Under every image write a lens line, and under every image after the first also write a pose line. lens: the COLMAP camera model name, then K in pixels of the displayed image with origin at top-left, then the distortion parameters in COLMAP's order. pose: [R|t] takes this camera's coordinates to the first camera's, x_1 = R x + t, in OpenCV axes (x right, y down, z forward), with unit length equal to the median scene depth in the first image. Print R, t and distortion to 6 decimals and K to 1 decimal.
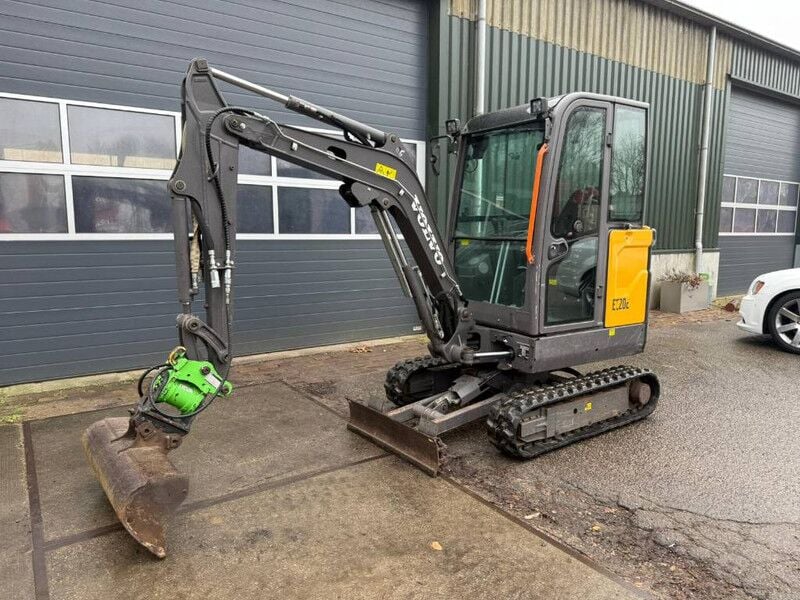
lens RADIAL K [[567.0, 0, 404.1], [0, 567.0, 301.4], [0, 0, 1]] dist [0.050088, -0.057069]
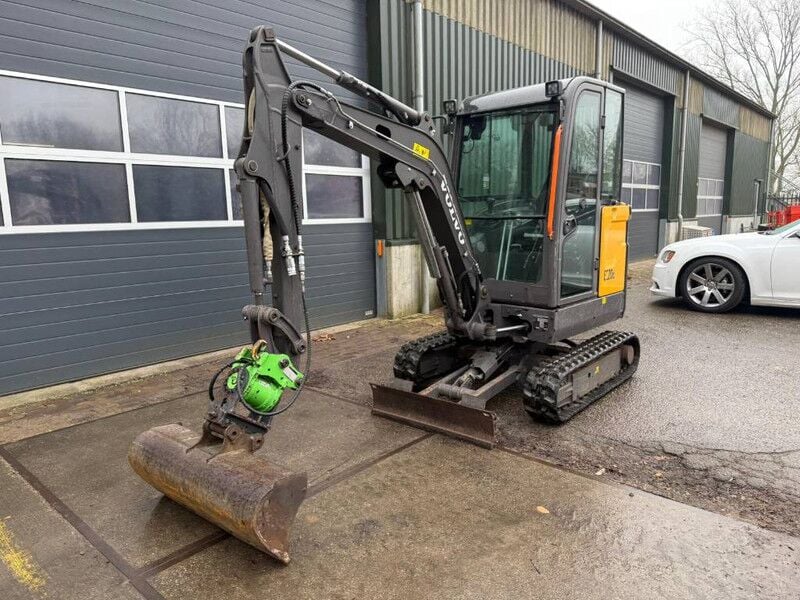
lens RADIAL K [[567.0, 0, 404.2], [0, 567.0, 303.2], [0, 0, 1]] dist [0.050088, -0.057069]
pose [[0.971408, -0.061970, 0.229185, -0.267340], [0.055593, 0.997868, 0.034185, 0.000095], [-0.230815, -0.020466, 0.972782, 0.031816]]
